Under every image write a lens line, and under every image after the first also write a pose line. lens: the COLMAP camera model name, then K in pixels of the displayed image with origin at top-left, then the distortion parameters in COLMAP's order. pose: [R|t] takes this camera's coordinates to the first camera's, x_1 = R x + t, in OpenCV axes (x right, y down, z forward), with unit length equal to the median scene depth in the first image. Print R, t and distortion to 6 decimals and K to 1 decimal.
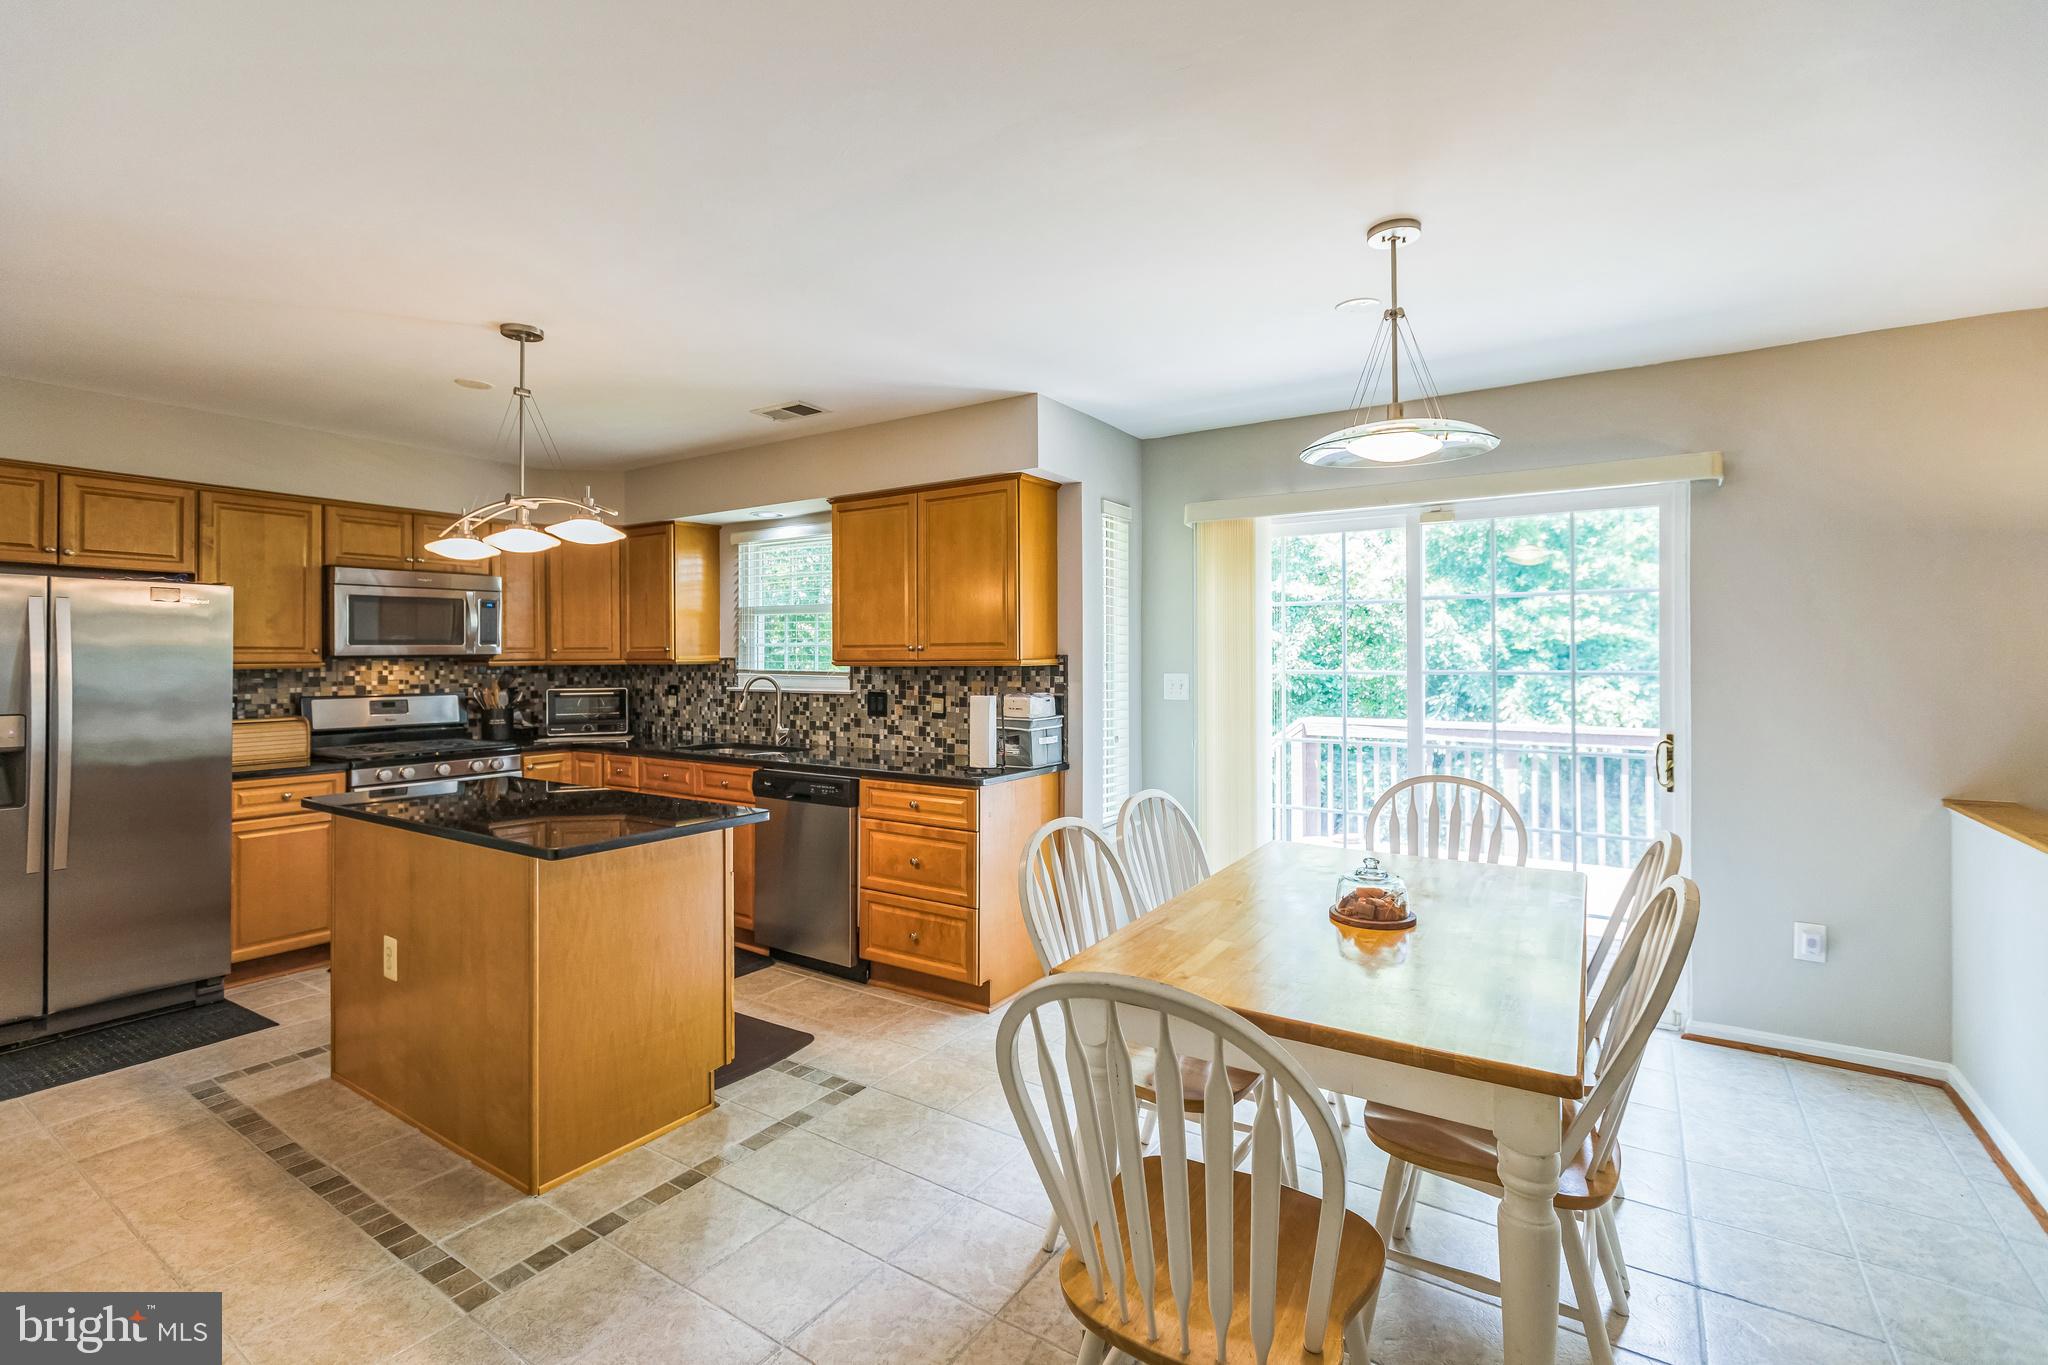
lens RADIAL K [[927.4, 0, 1017.9], [0, 927.4, 656.2], [0, 0, 1]] dist [0.002293, -0.000169]
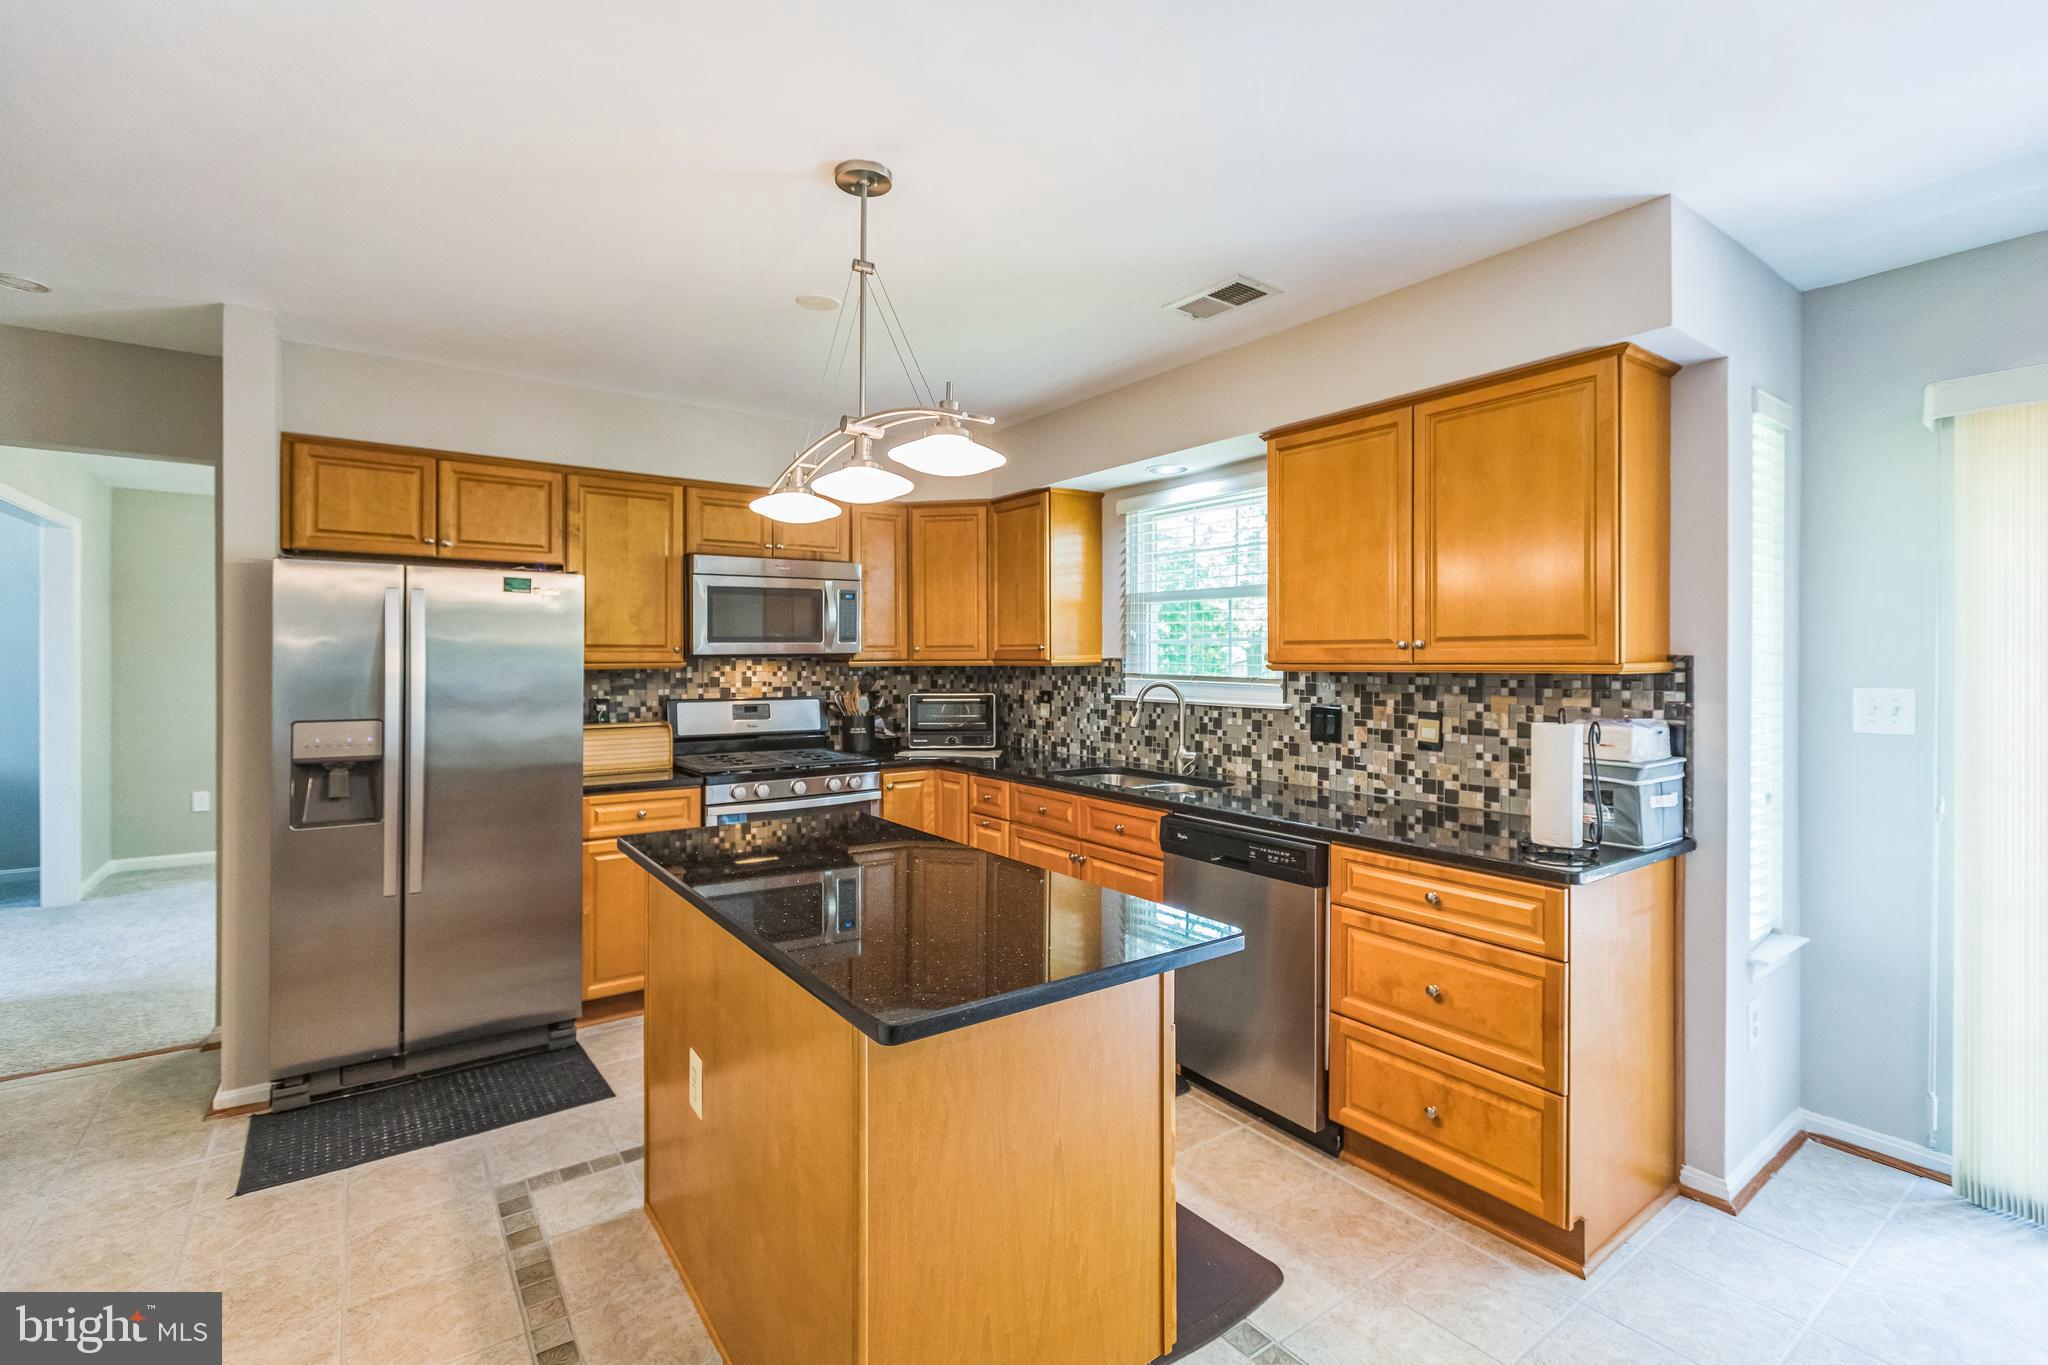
lens RADIAL K [[931.8, 0, 1019.4], [0, 931.8, 663.4], [0, 0, 1]] dist [-0.001083, -0.000086]
pose [[0.934578, 0.004943, -0.355725, -0.120494], [-0.002247, 0.999966, 0.007992, -0.000087], [0.355752, -0.006669, 0.934557, 0.263577]]
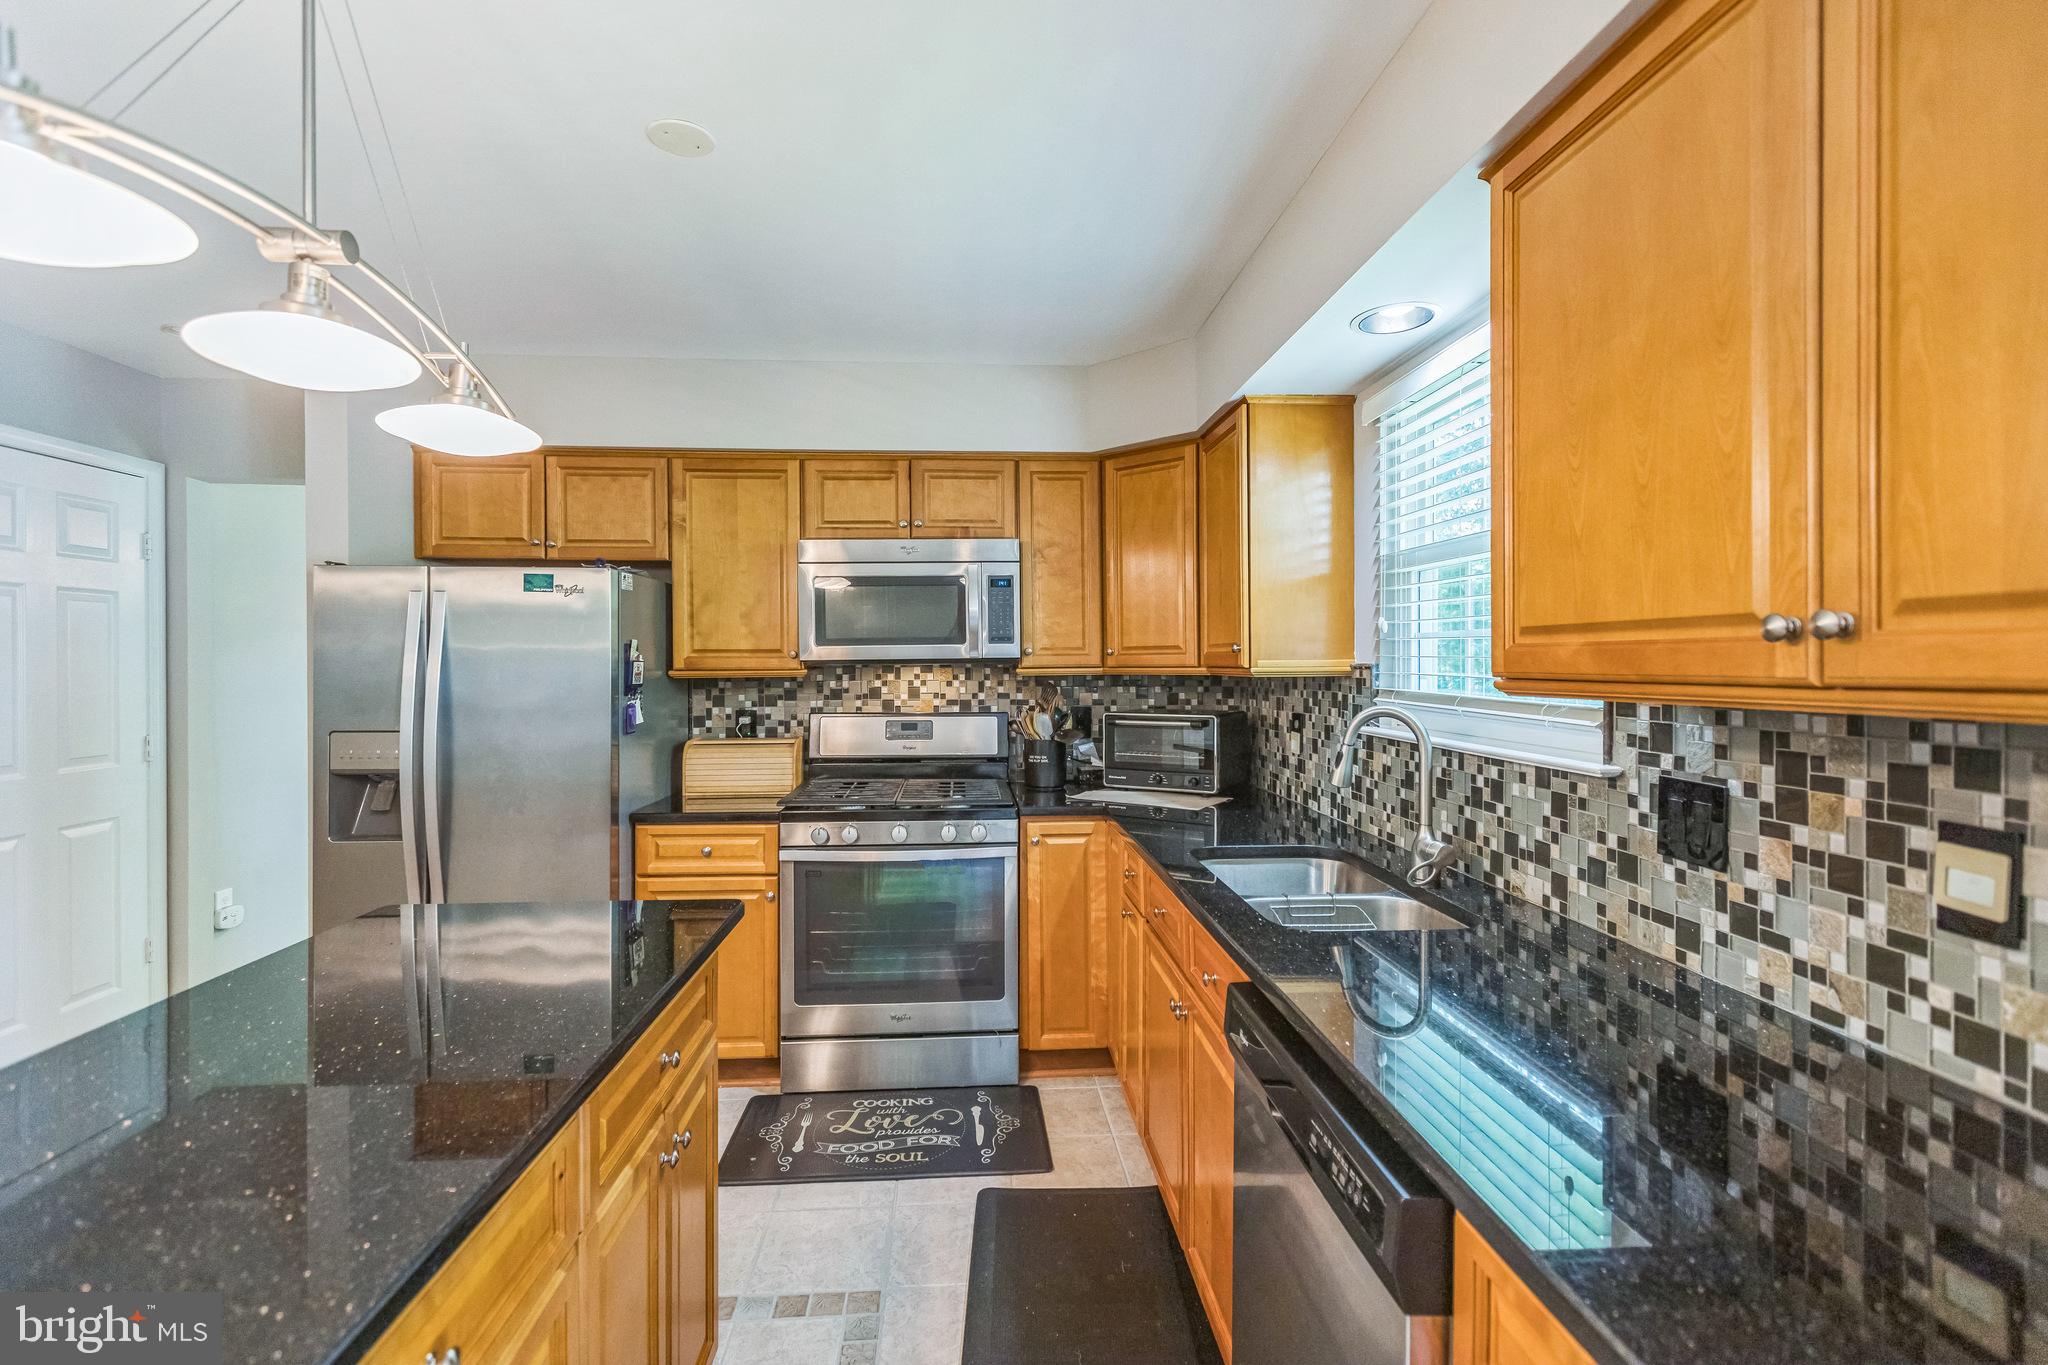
lens RADIAL K [[920.8, 0, 1016.6], [0, 920.8, 666.6], [0, 0, 1]] dist [-0.000257, -0.000805]
pose [[0.606580, 0.005789, -0.795002, -0.048547], [0.001434, 0.999964, 0.008376, -0.001685], [0.795021, -0.006221, 0.606549, 0.660933]]
